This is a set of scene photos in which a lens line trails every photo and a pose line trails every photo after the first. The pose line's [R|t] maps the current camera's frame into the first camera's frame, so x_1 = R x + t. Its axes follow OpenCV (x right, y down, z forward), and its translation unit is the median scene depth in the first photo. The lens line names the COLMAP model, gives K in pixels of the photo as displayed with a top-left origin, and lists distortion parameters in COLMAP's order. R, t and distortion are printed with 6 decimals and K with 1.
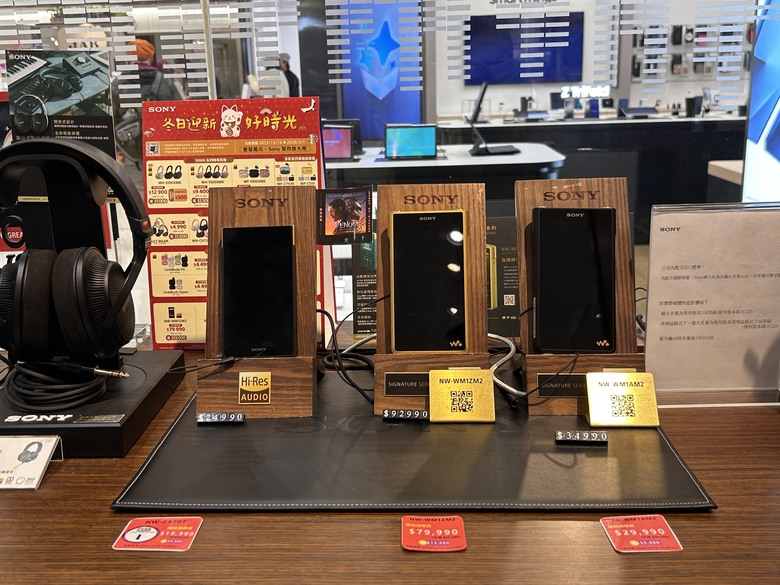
lens RADIAL K [[844.0, 0, 388.5], [0, 844.0, 288.4], [0, 0, 1]] dist [0.047651, 0.000000]
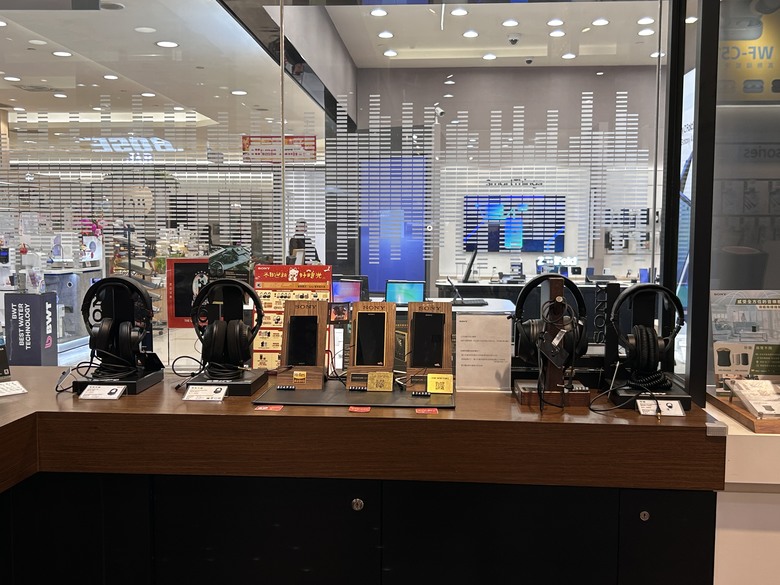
lens RADIAL K [[844.0, 0, 397.7], [0, 844.0, 293.3], [0, 0, 1]] dist [0.047651, 0.000000]
pose [[0.999285, 0.035514, -0.012977, 0.148985], [-0.037254, 0.983456, -0.177278, 0.287129], [0.006466, 0.177634, 0.984075, -1.434732]]
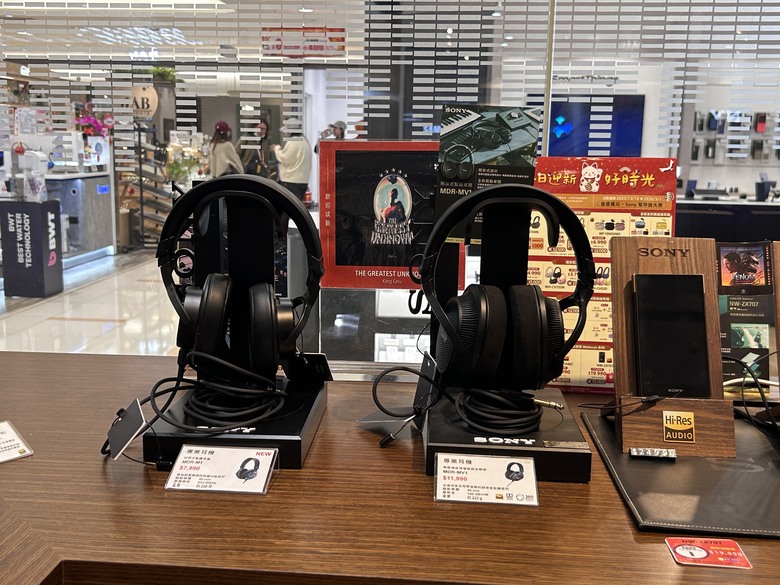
lens RADIAL K [[844.0, 0, 382.9], [0, 844.0, 284.5], [0, 0, 1]] dist [0.047651, 0.000000]
pose [[0.998378, 0.052013, -0.023154, -0.477502], [-0.053787, 0.995004, -0.084102, 0.047557], [0.018664, 0.085211, 0.996188, -0.067192]]
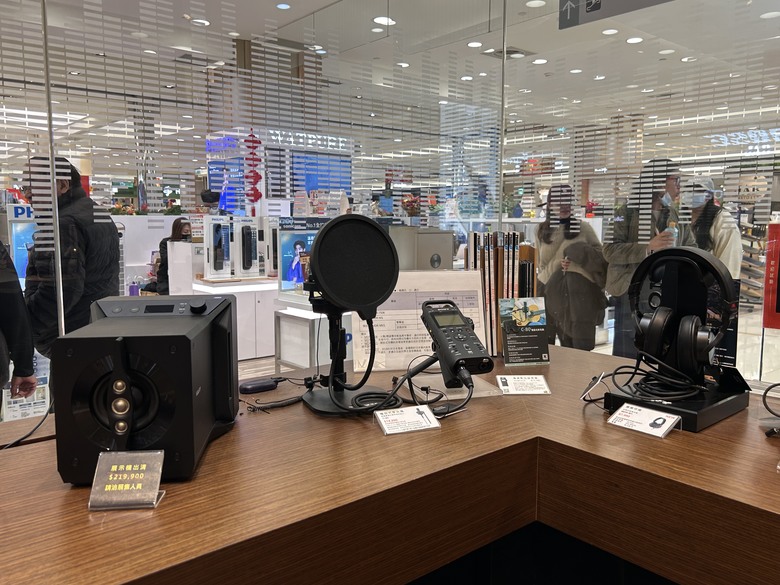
lens RADIAL K [[627.6, 0, 382.8], [0, 627.6, 289.0], [0, 0, 1]] dist [0.011901, 0.008113]
pose [[0.668107, 0.109871, -0.735909, -0.169952], [-0.201102, 0.978893, -0.036426, 0.081428], [0.716374, 0.172329, 0.676100, -0.287811]]
